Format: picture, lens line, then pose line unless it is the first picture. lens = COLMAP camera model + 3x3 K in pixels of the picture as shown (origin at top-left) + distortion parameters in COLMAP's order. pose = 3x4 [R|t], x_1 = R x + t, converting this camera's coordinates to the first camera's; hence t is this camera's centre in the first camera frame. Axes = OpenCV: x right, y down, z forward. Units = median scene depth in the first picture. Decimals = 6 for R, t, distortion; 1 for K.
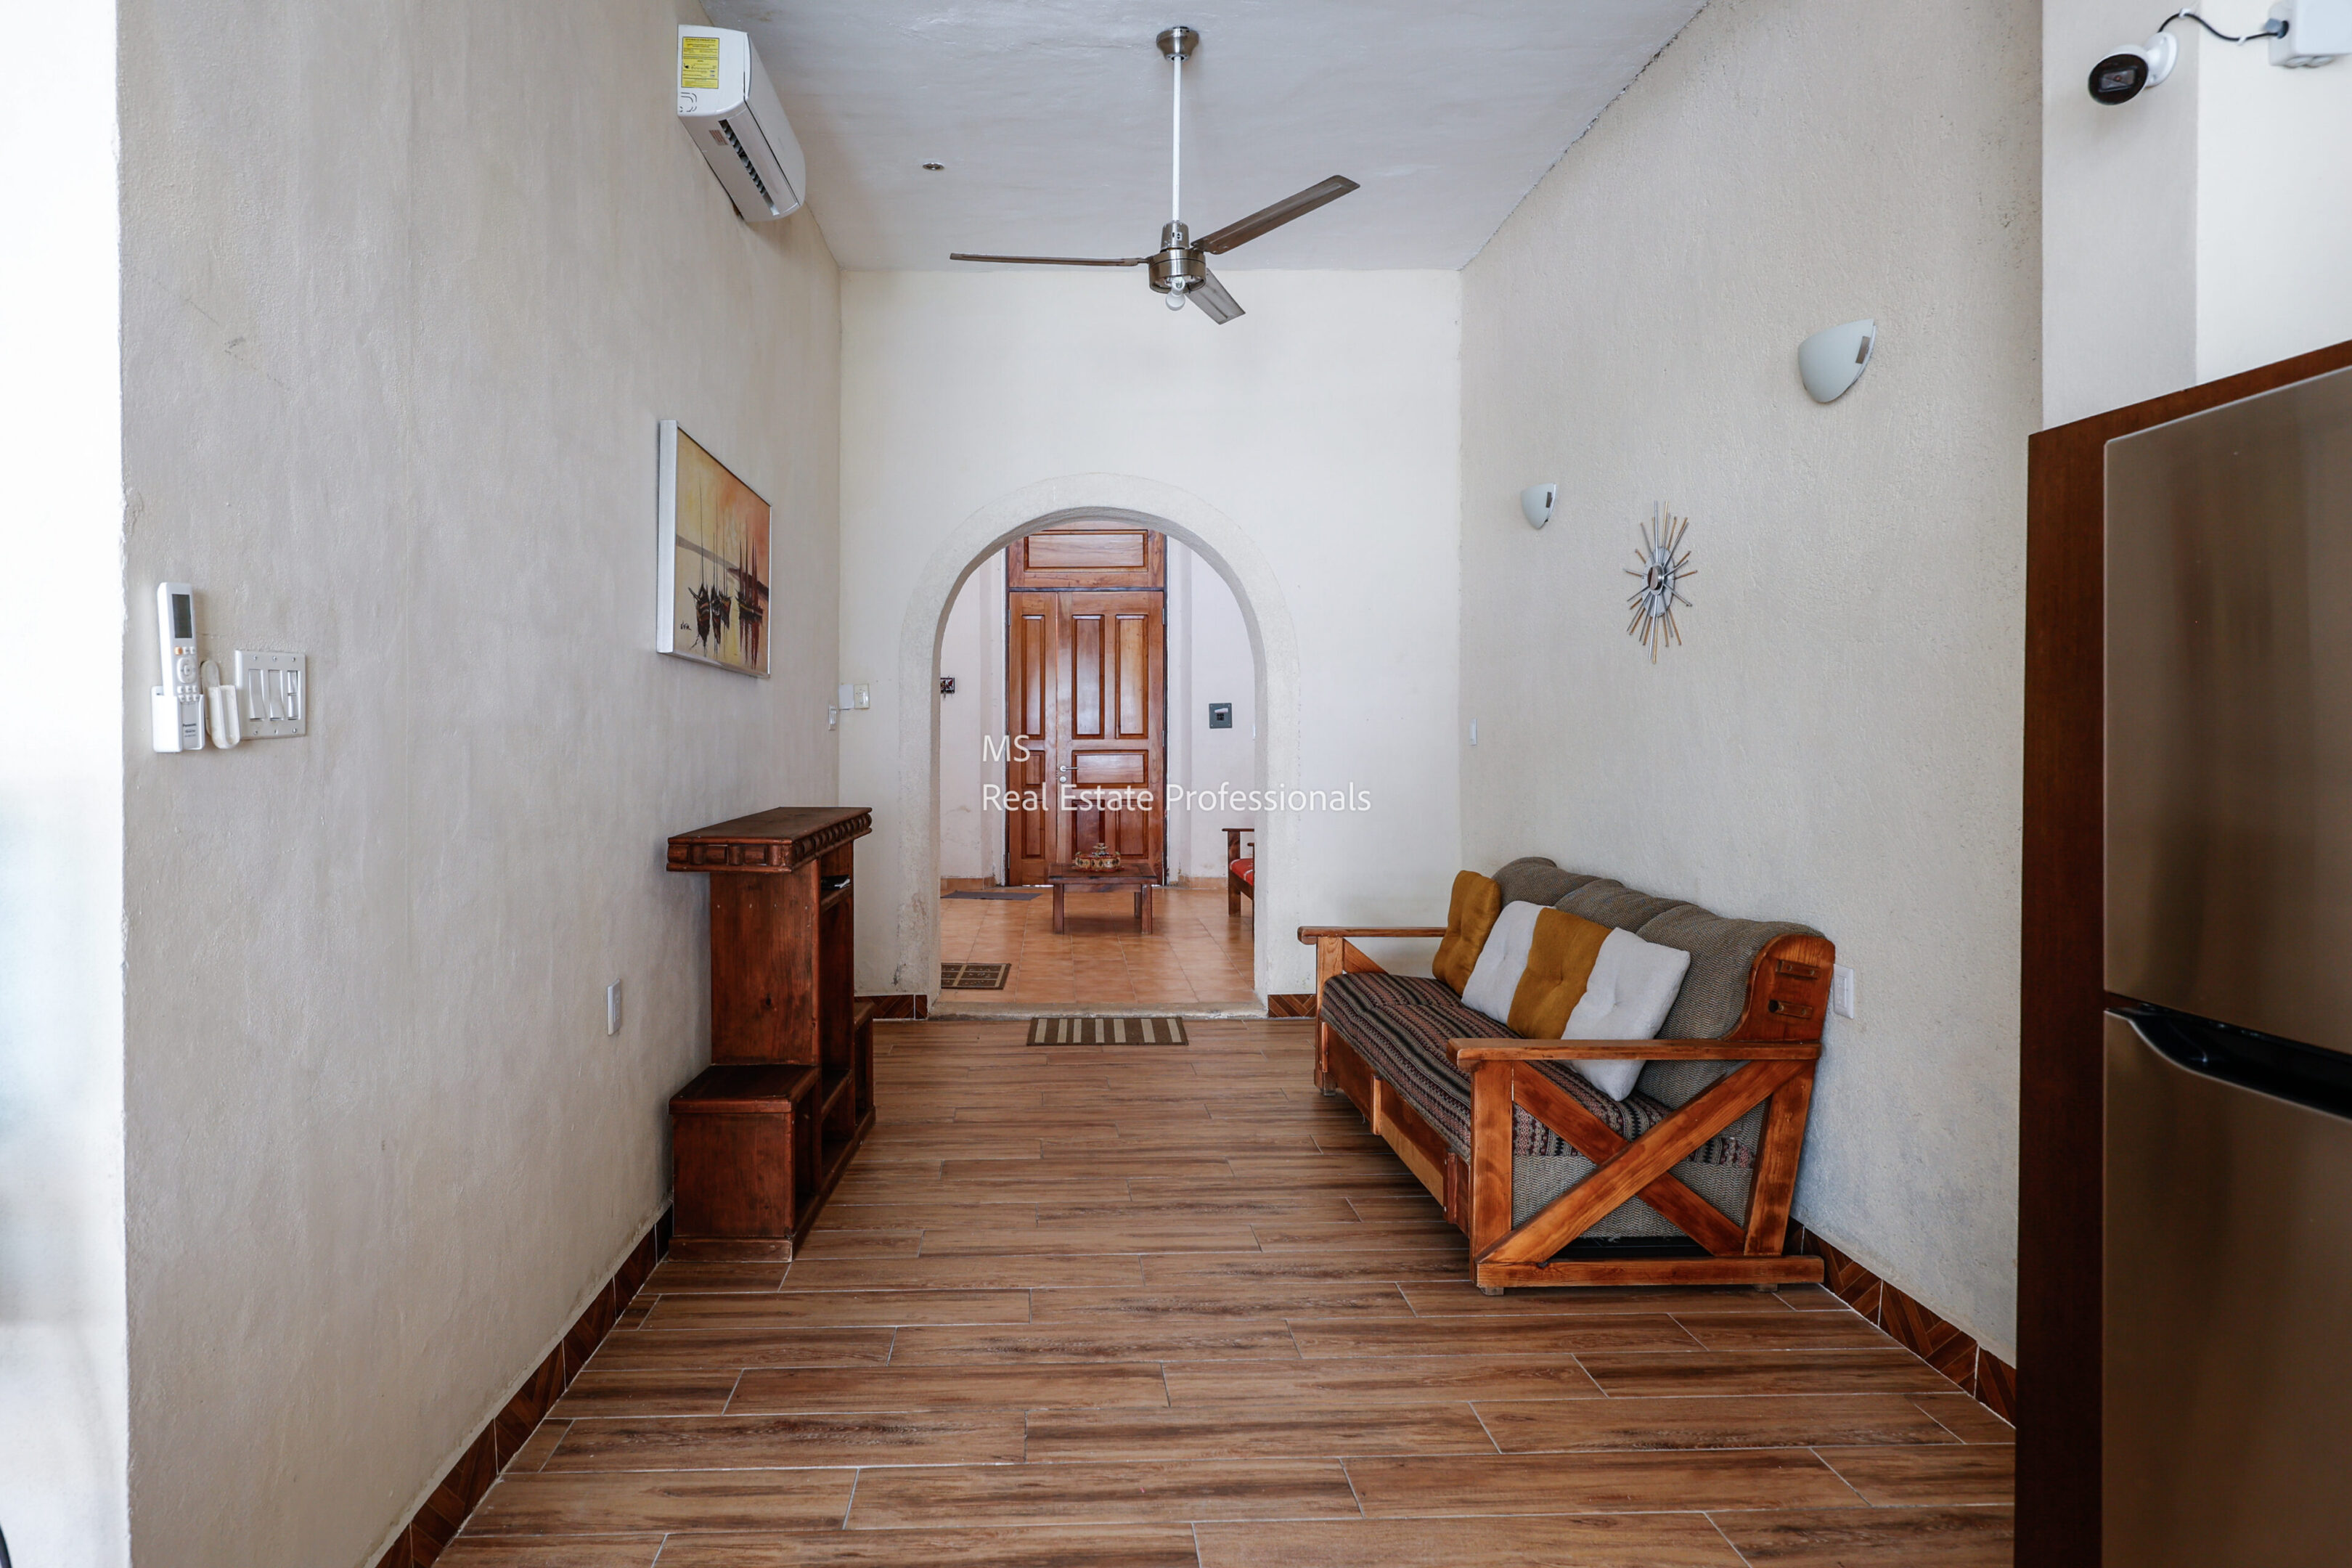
lens RADIAL K [[1376.0, 0, 1098.8], [0, 1376.0, 716.8], [0, 0, 1]] dist [-0.006168, 0.004411]
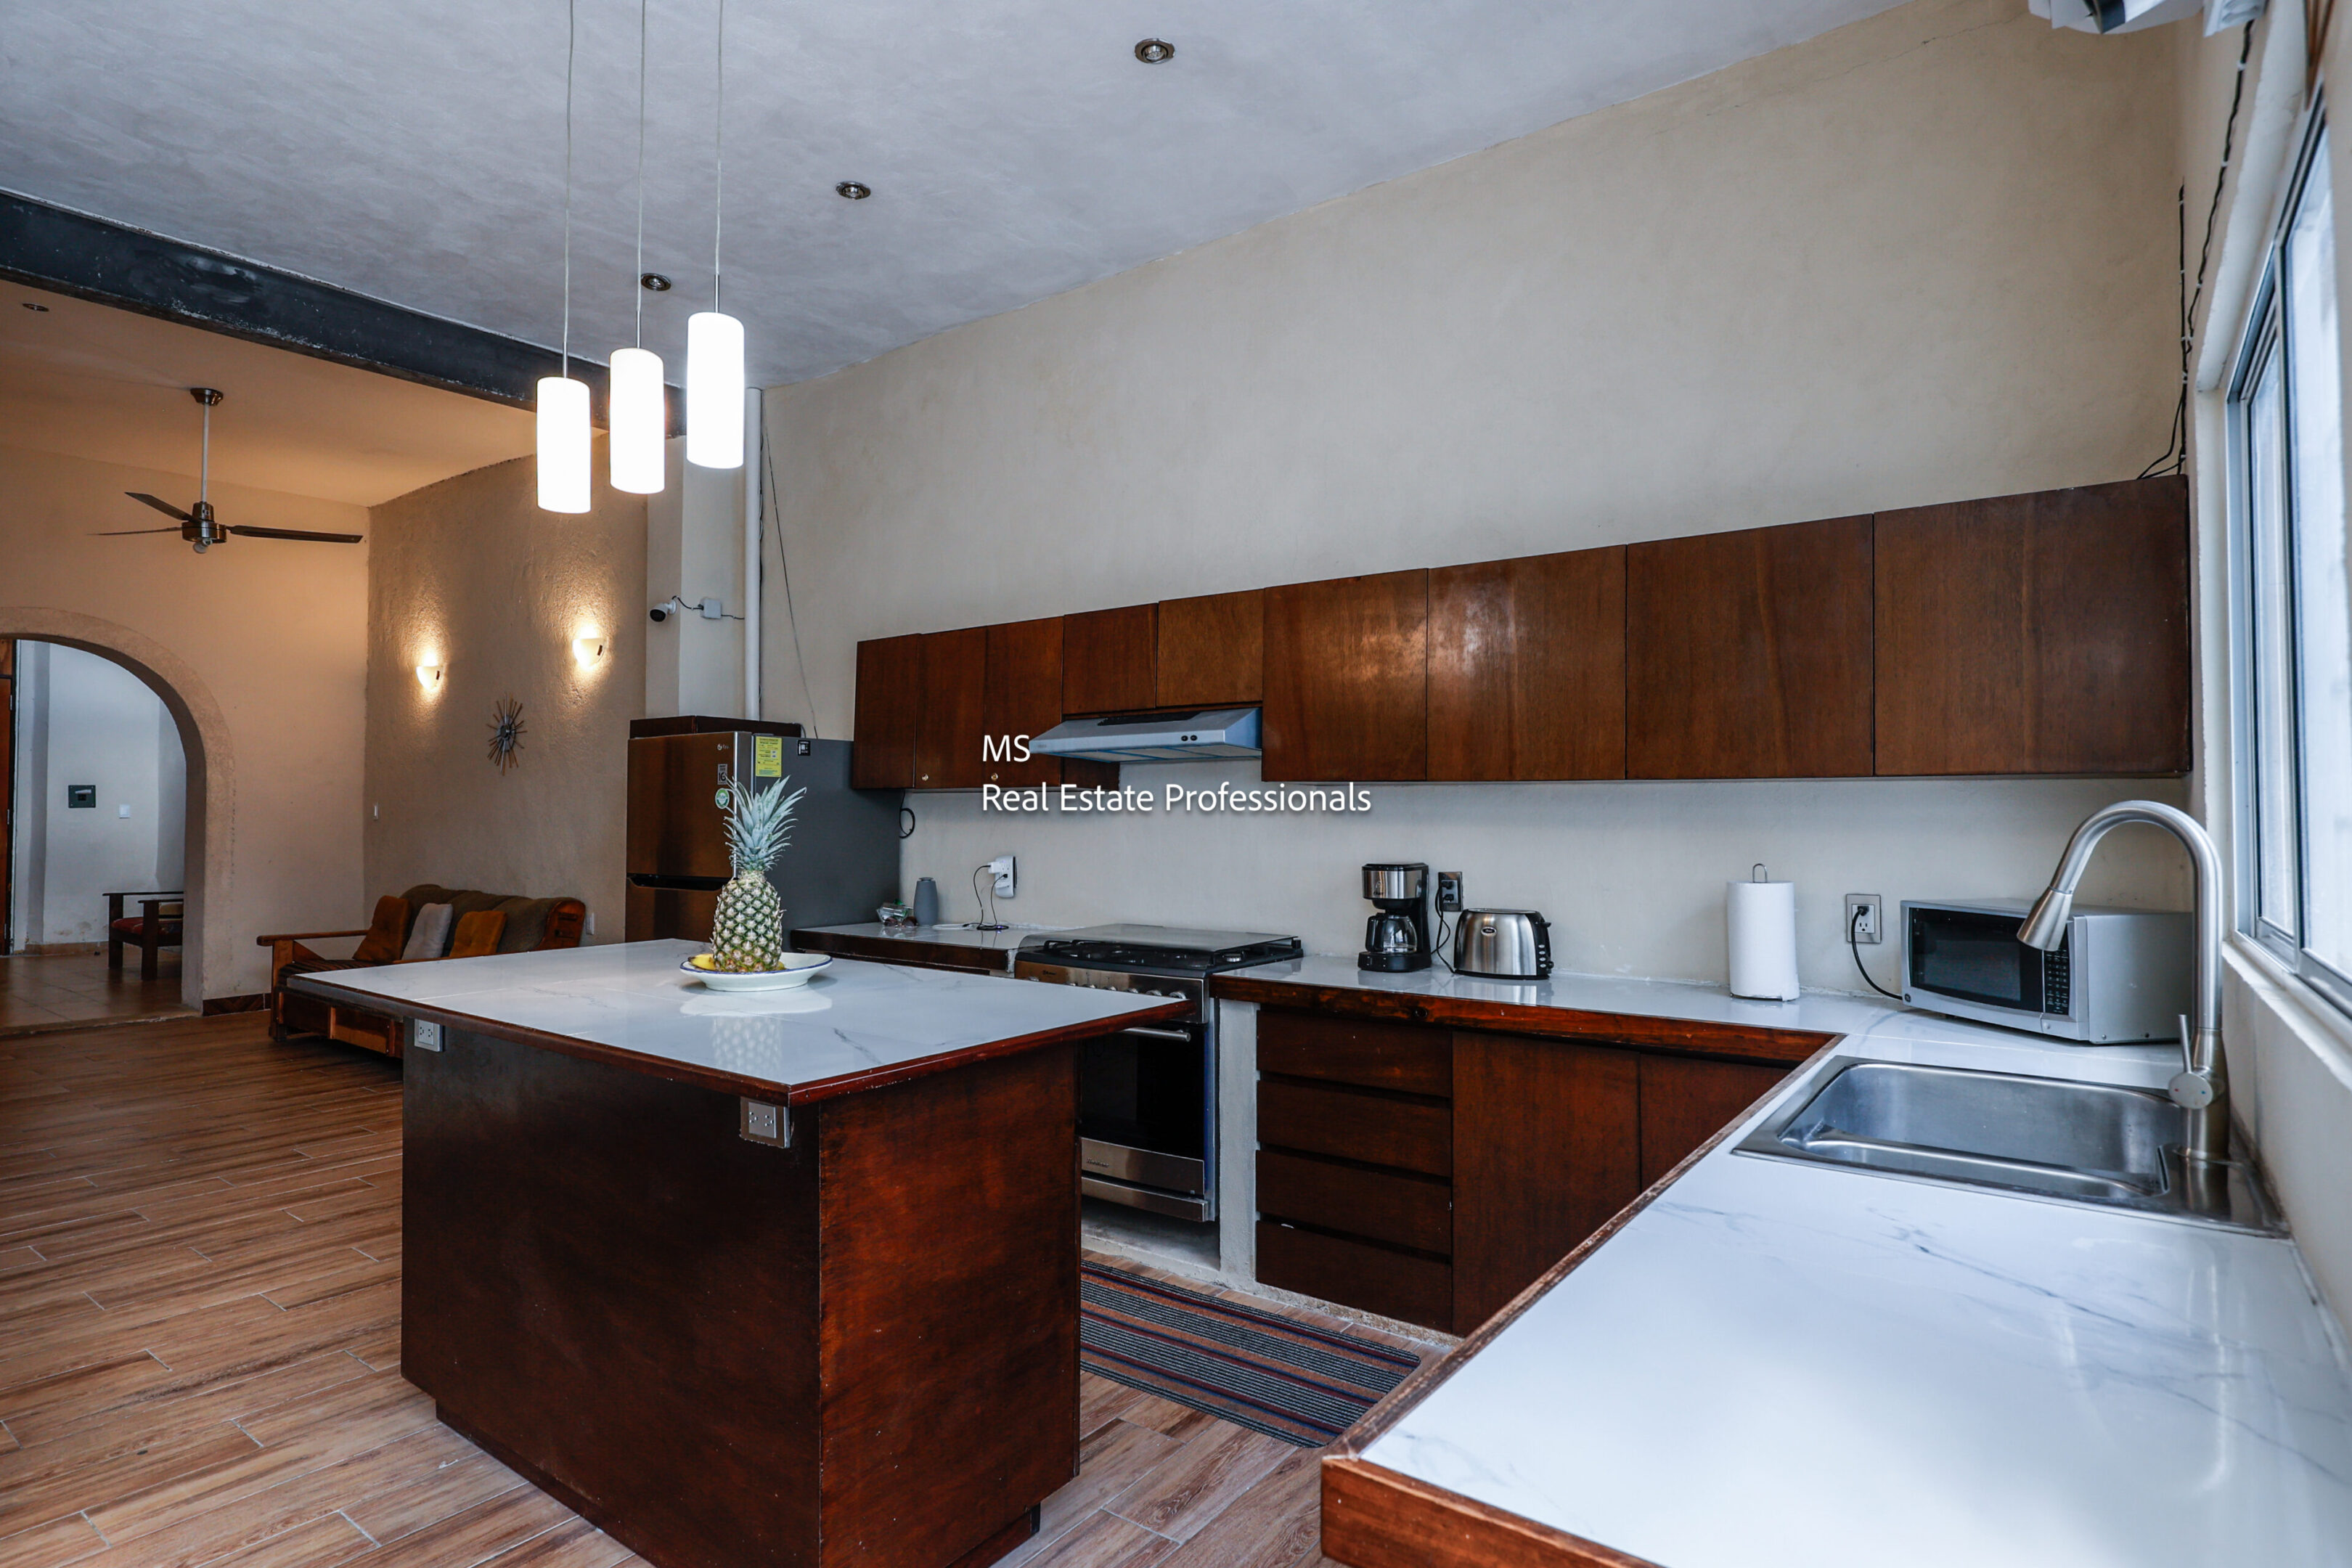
lens RADIAL K [[1211.0, 0, 1170.3], [0, 1211.0, 793.8], [0, 0, 1]] dist [-0.005203, 0.000226]
pose [[0.625685, 0.017402, 0.779882, -0.426026], [-0.012252, 0.999847, -0.012480, -0.005497], [-0.779979, -0.001747, 0.625803, -1.013885]]
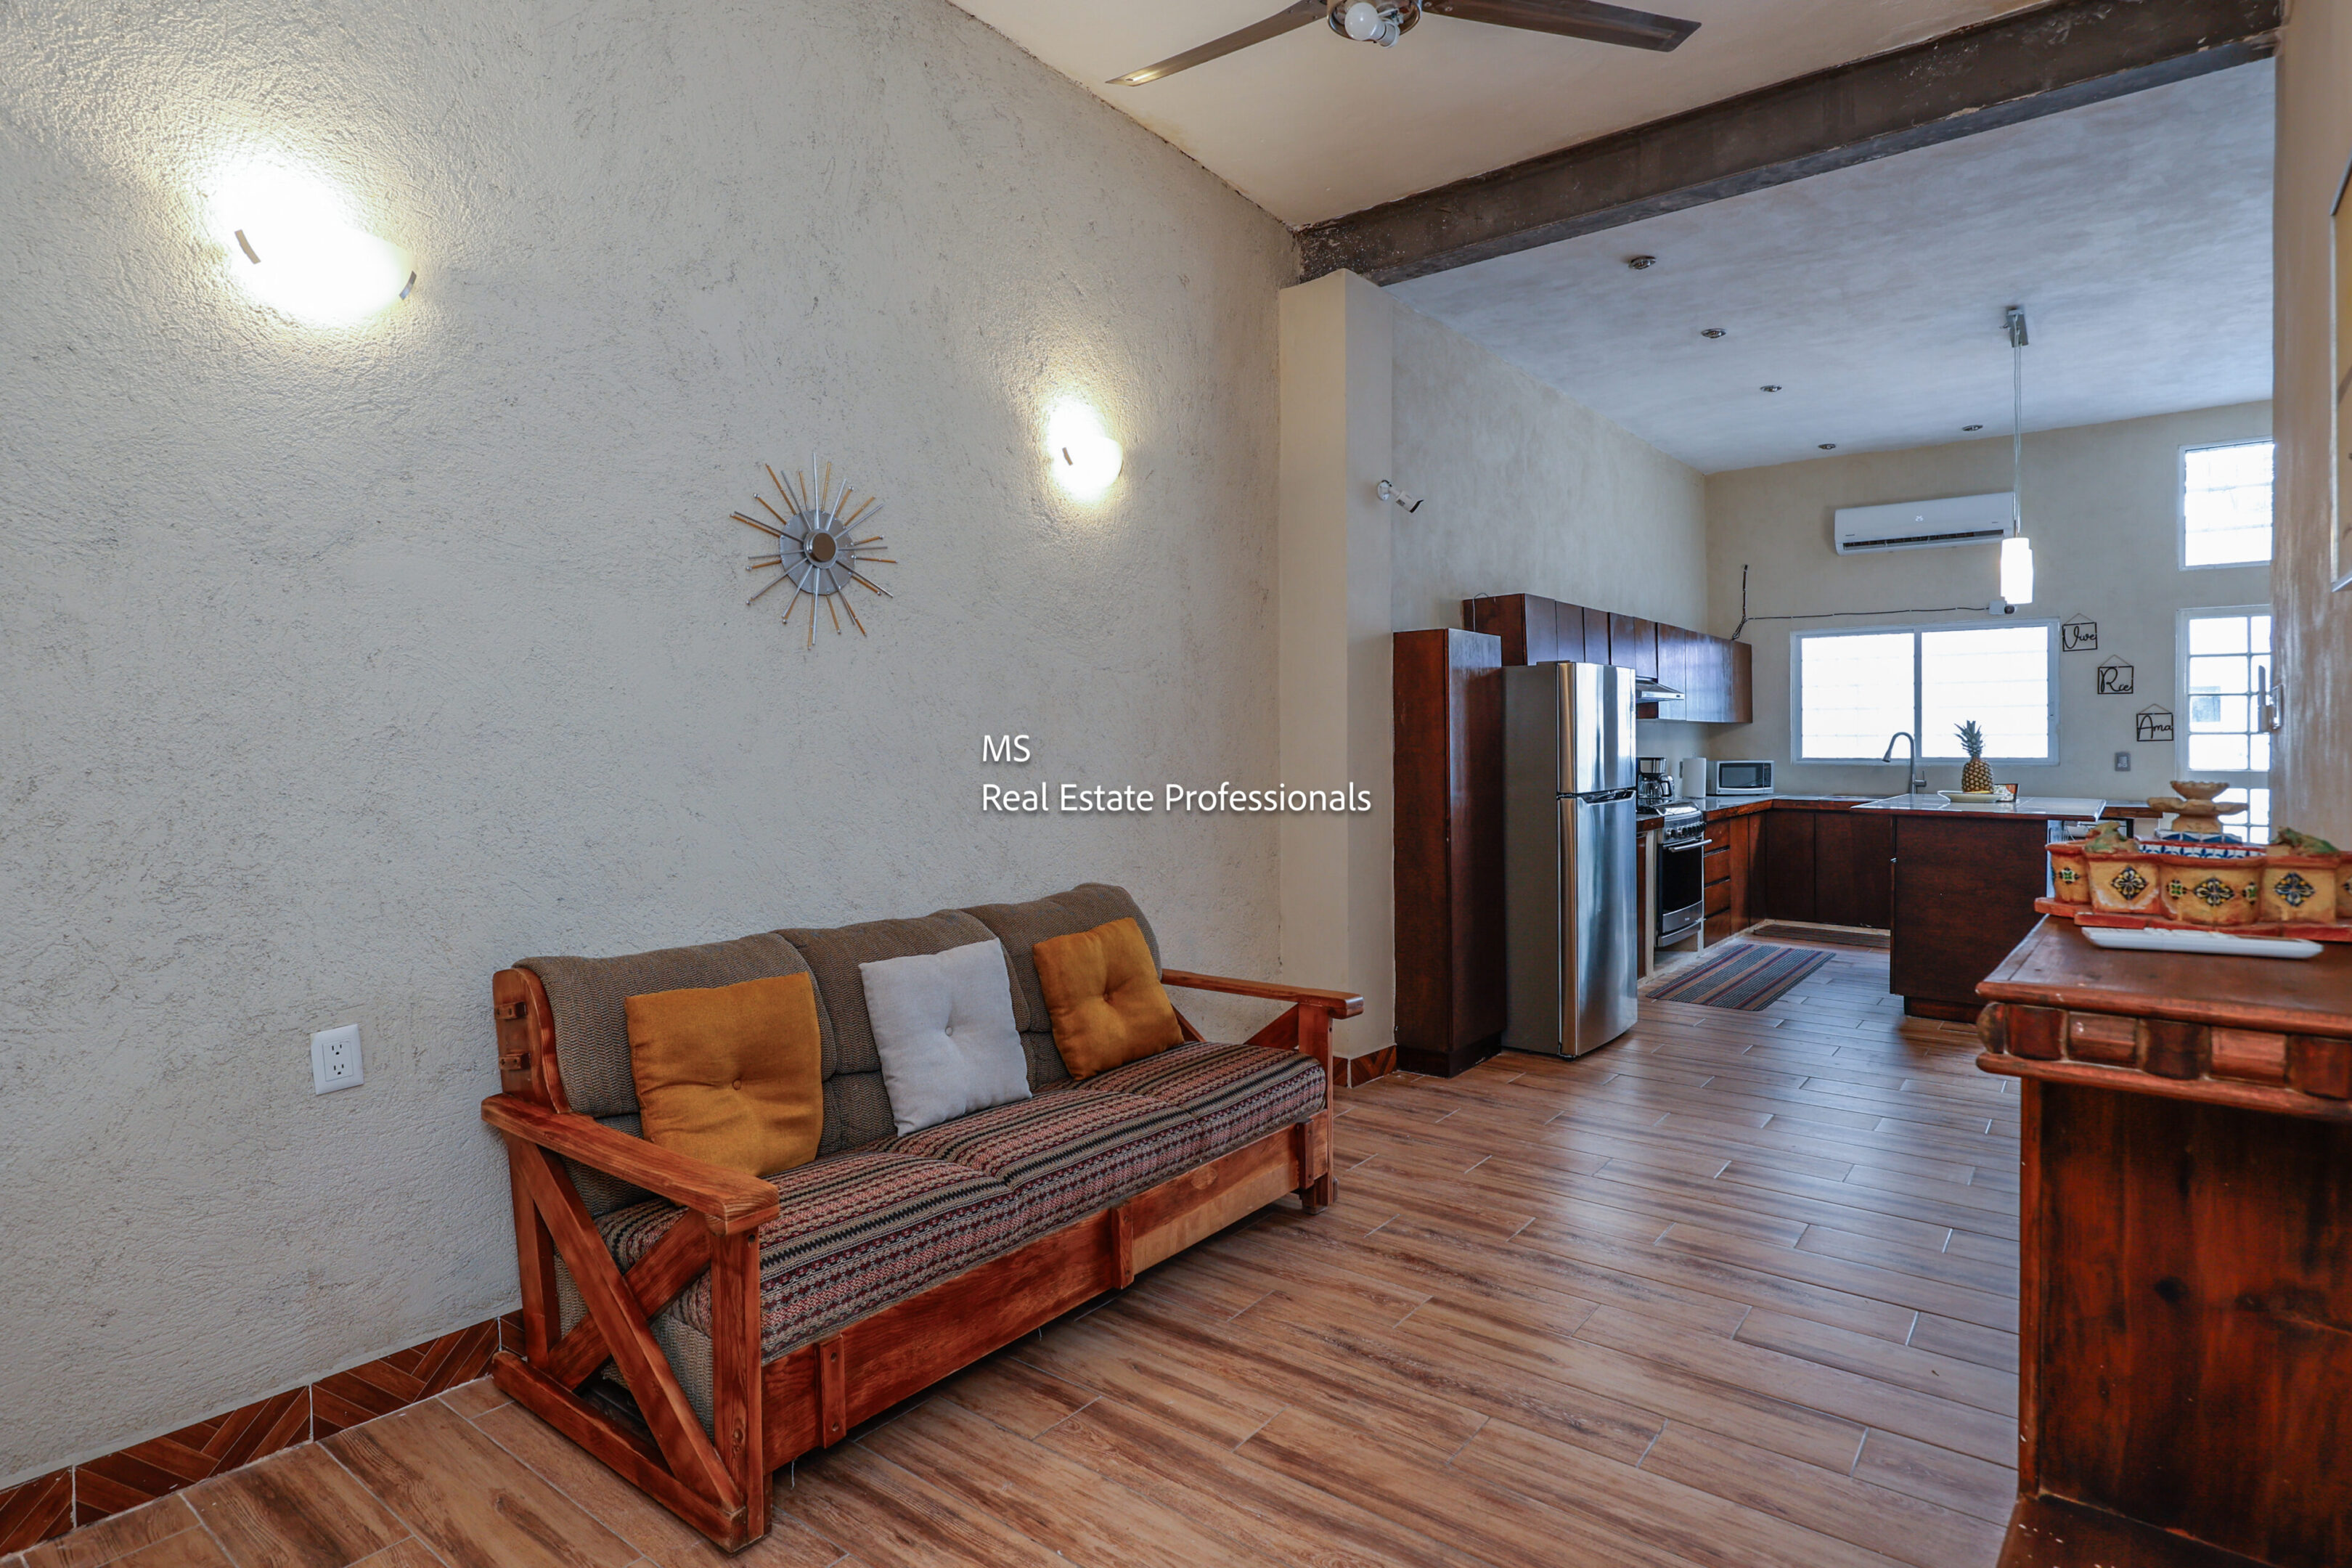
lens RADIAL K [[1211.0, 0, 1134.1], [0, 1211.0, 761.0], [0, 0, 1]] dist [-0.005203, 0.000226]
pose [[-0.744046, -0.004256, 0.668114, -0.287922], [-0.000529, 0.999983, 0.005782, 0.033786], [-0.668128, 0.003949, -0.744036, 1.864738]]
